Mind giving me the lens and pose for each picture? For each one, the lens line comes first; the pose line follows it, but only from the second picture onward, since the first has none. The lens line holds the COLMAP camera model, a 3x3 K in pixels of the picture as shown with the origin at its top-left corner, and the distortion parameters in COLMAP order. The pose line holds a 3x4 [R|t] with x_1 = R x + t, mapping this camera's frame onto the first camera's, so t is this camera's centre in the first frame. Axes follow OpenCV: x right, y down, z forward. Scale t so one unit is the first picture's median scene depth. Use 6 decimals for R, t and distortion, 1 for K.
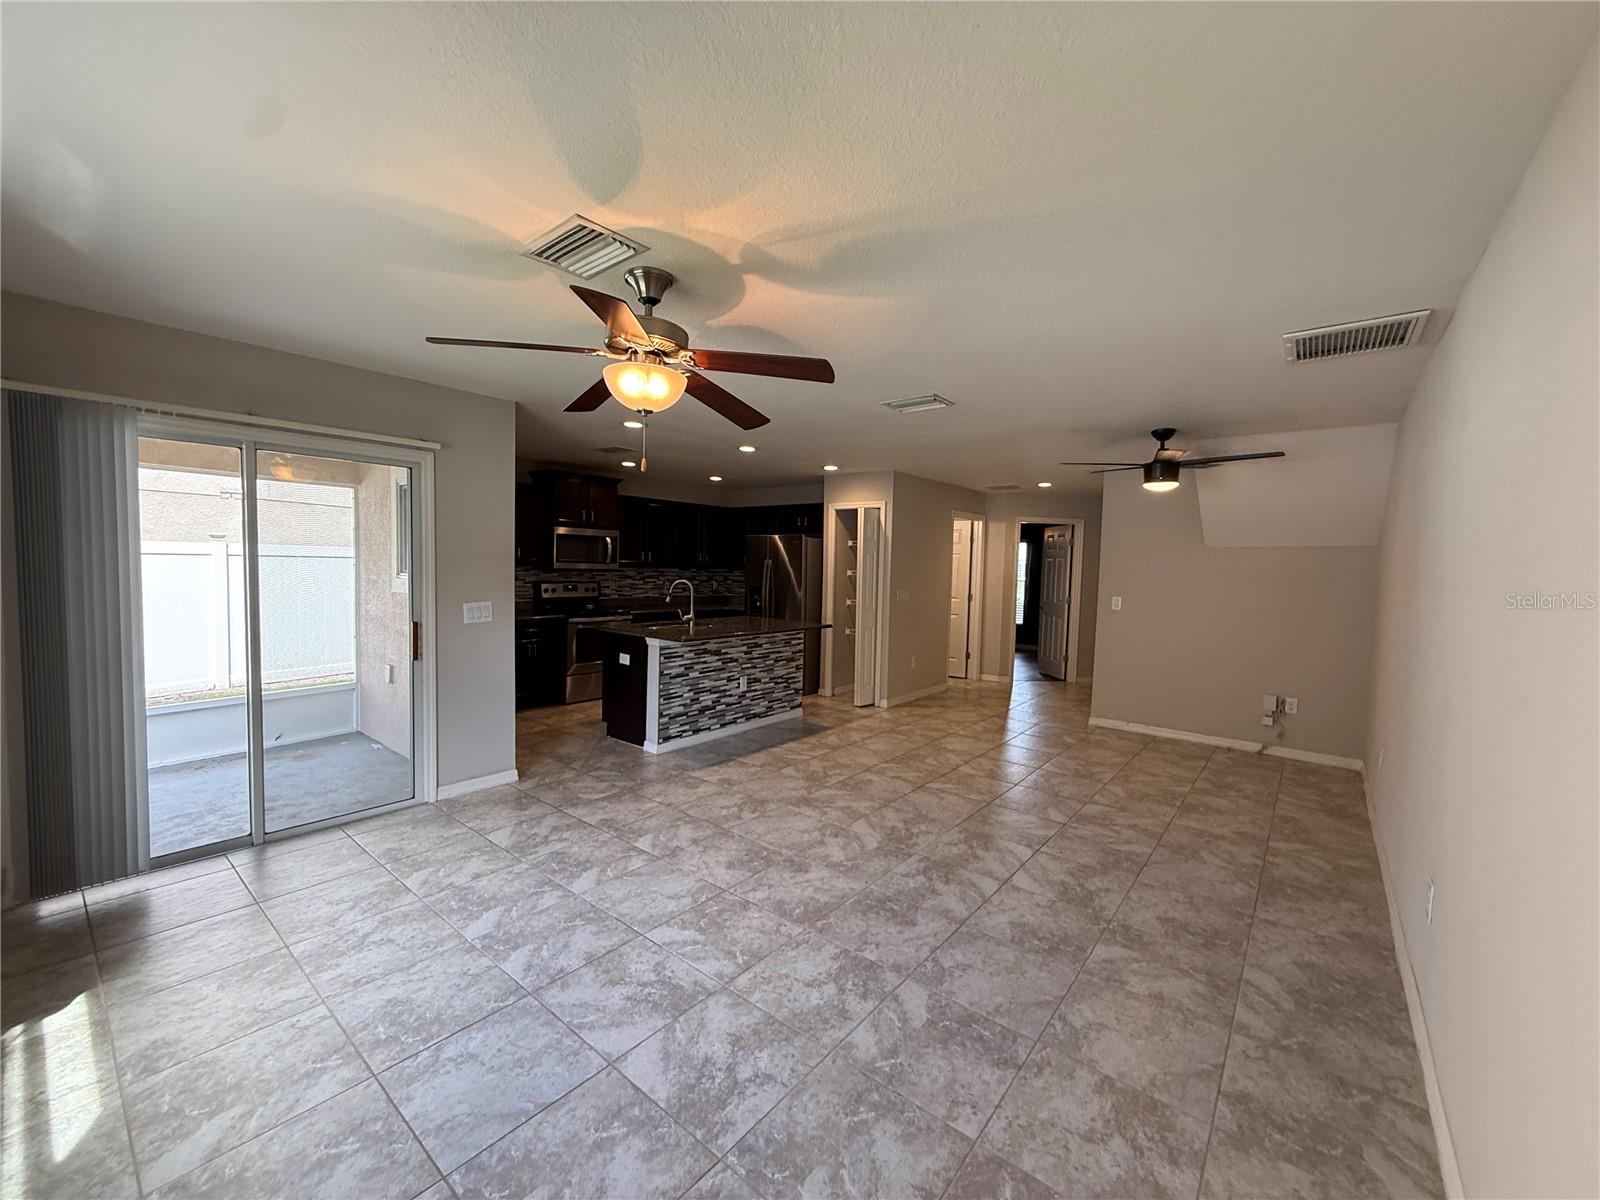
lens RADIAL K [[637.5, 0, 795.8], [0, 637.5, 597.7], [0, 0, 1]] dist [0.000080, 0.000233]
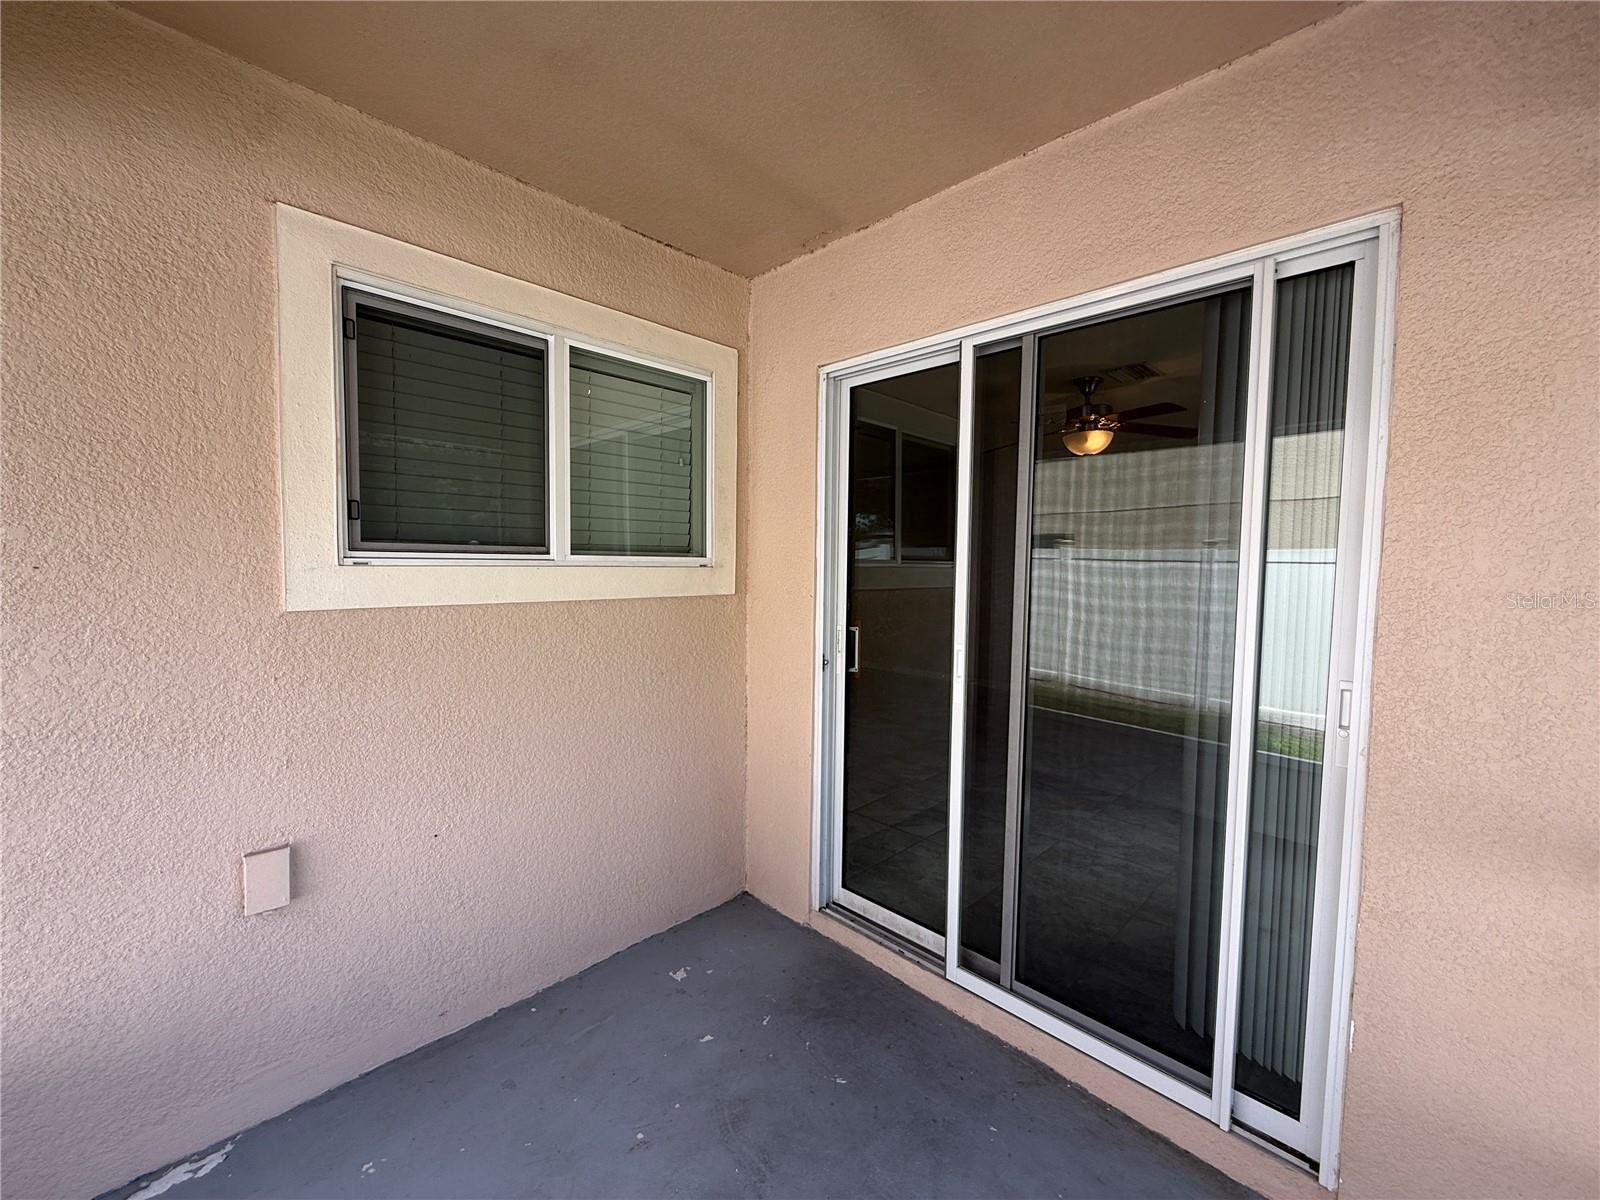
lens RADIAL K [[637.5, 0, 795.8], [0, 637.5, 597.7], [0, 0, 1]] dist [0.000080, 0.000233]
pose [[0.096058, -0.078471, 0.992278, -0.896785], [0.042092, 0.996316, 0.074716, -0.028162], [-0.994485, 0.034589, 0.099007, 0.701651]]
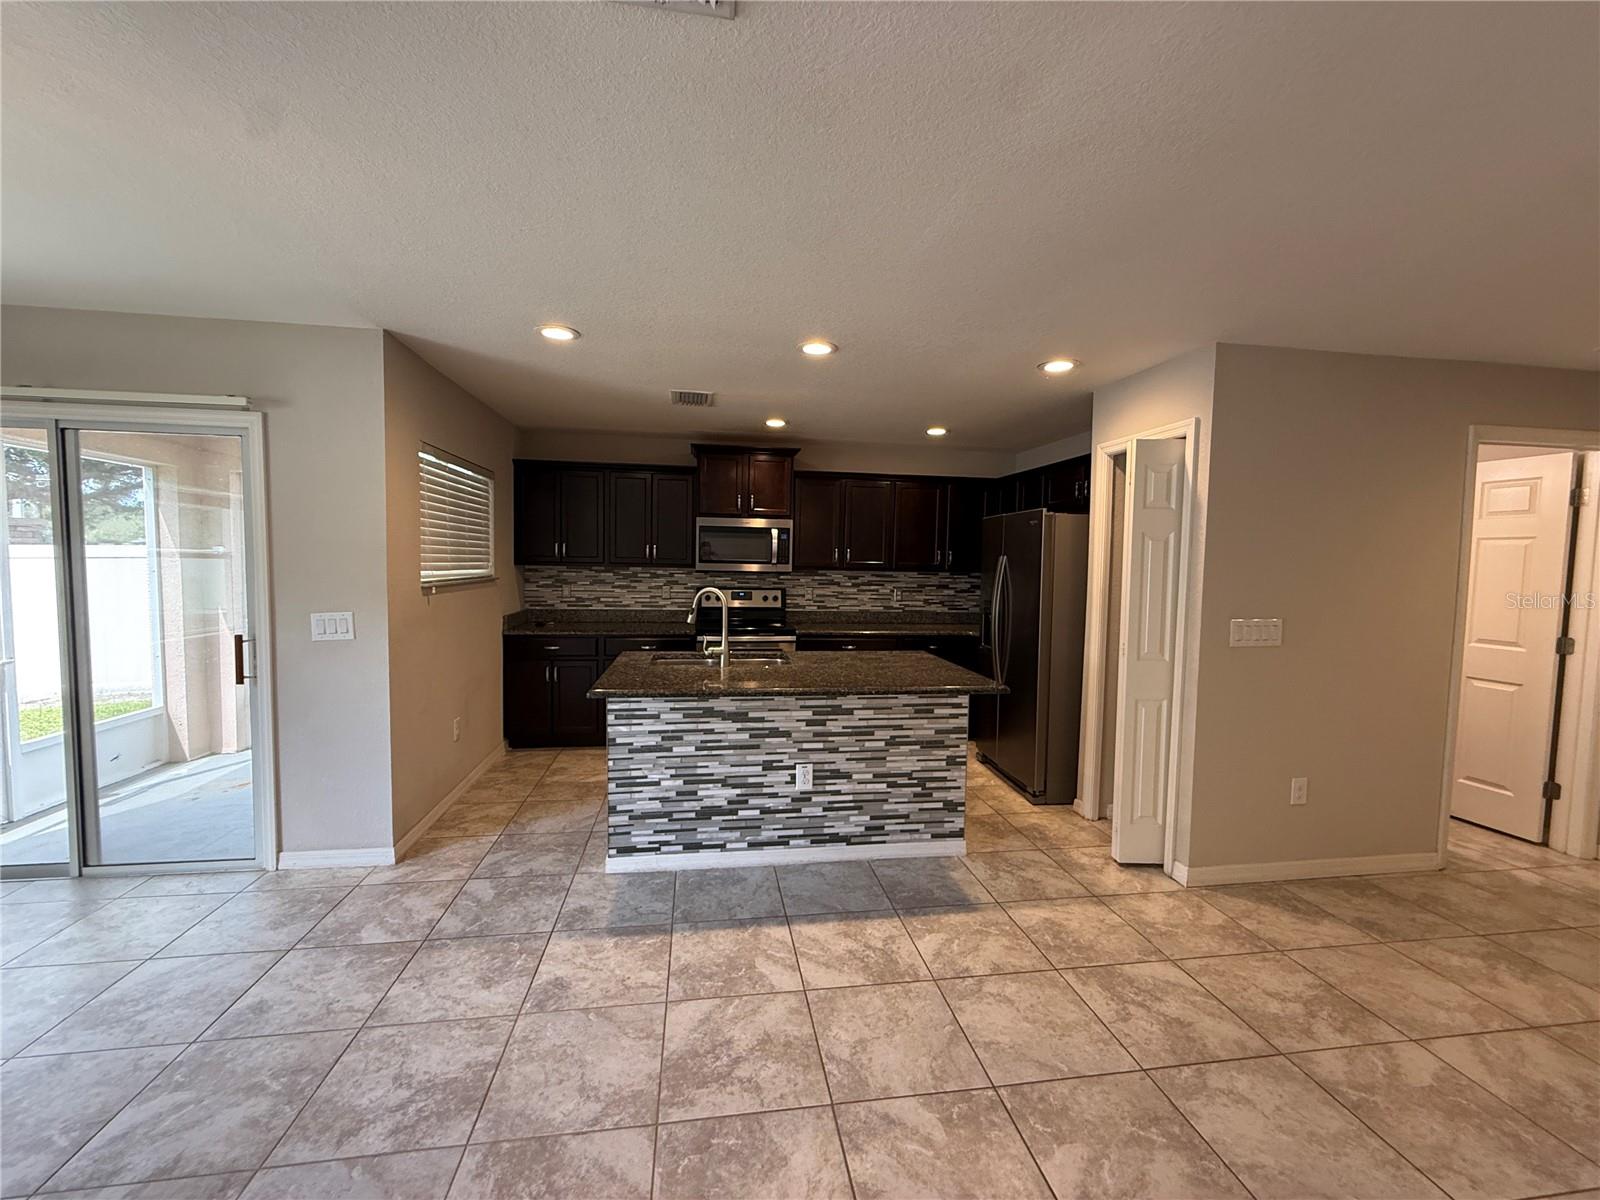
lens RADIAL K [[637.5, 0, 795.8], [0, 637.5, 597.7], [0, 0, 1]] dist [0.000080, 0.000233]
pose [[0.741725, 0.028699, -0.670089, 0.293909], [-0.035664, 0.999358, 0.003323, -0.023549], [0.669755, 0.021433, 0.742273, 0.614938]]
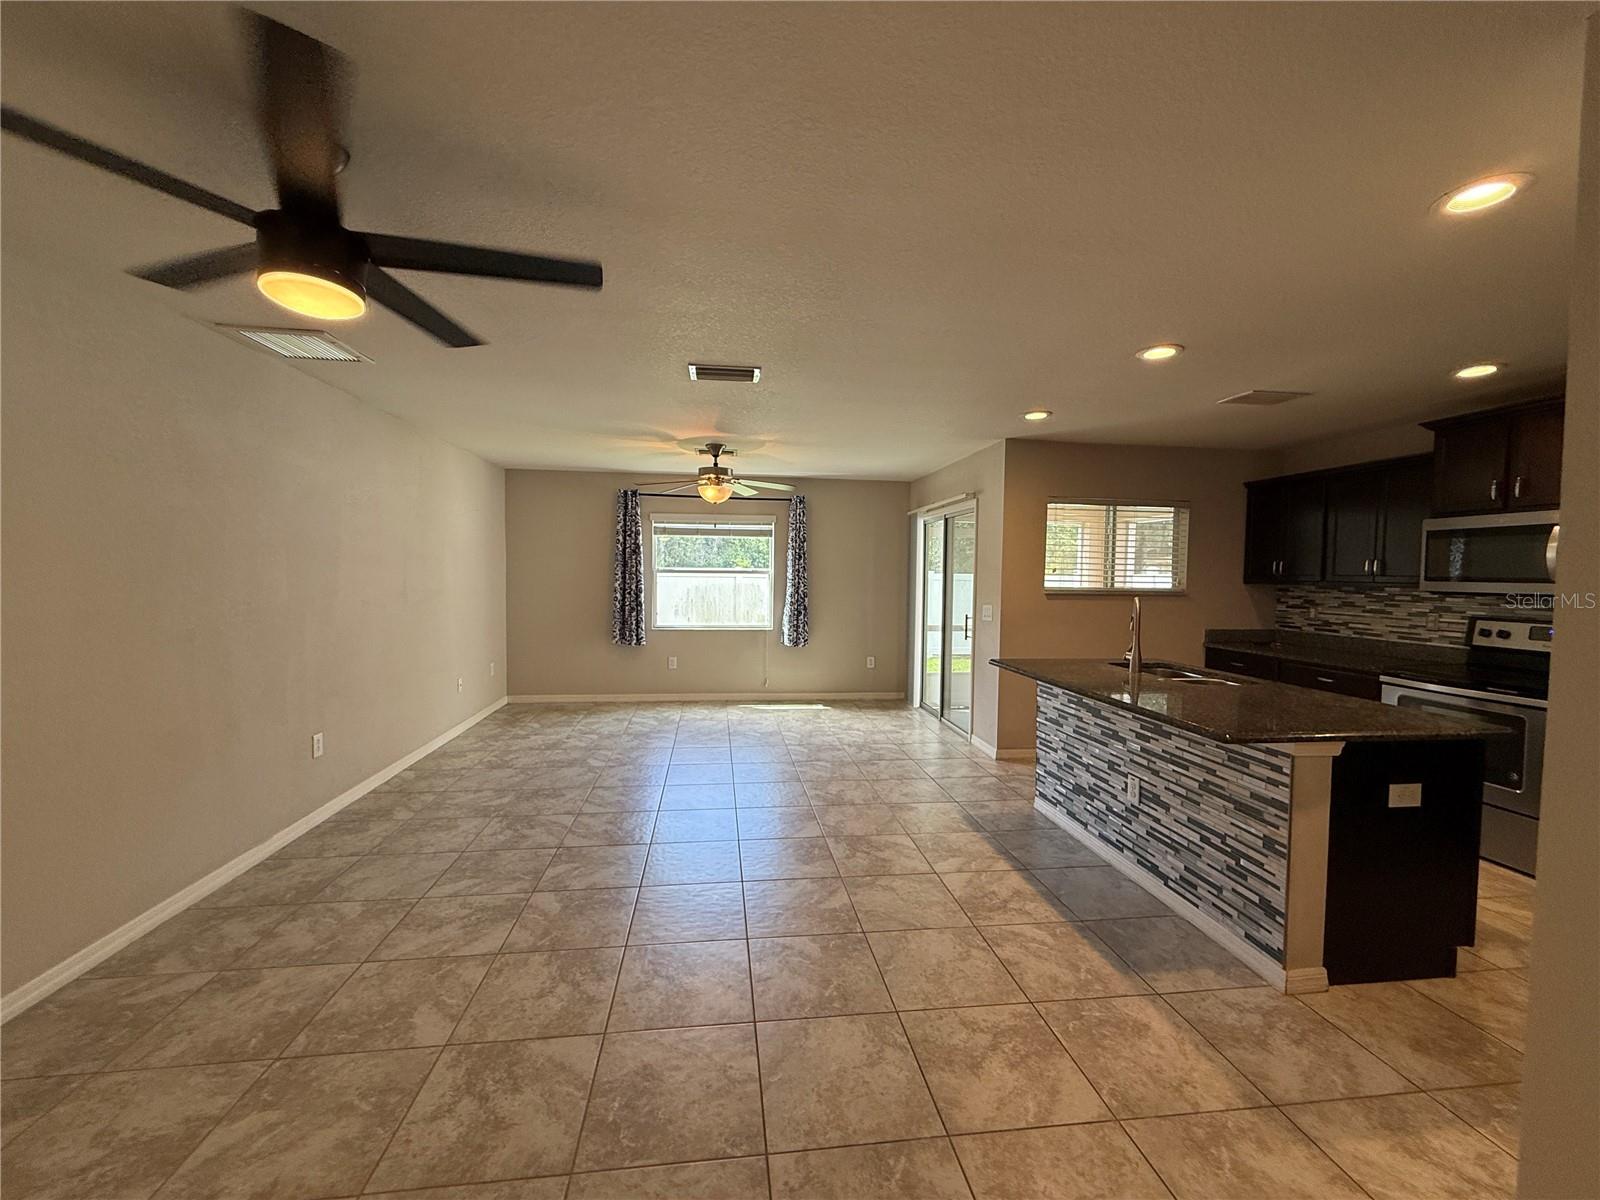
lens RADIAL K [[637.5, 0, 795.8], [0, 637.5, 597.7], [0, 0, 1]] dist [0.000080, 0.000233]
pose [[-0.686286, -0.005523, -0.727311, 0.540149], [-0.068539, 0.996013, 0.057109, -0.041837], [0.724095, 0.089042, -0.683928, 1.214110]]
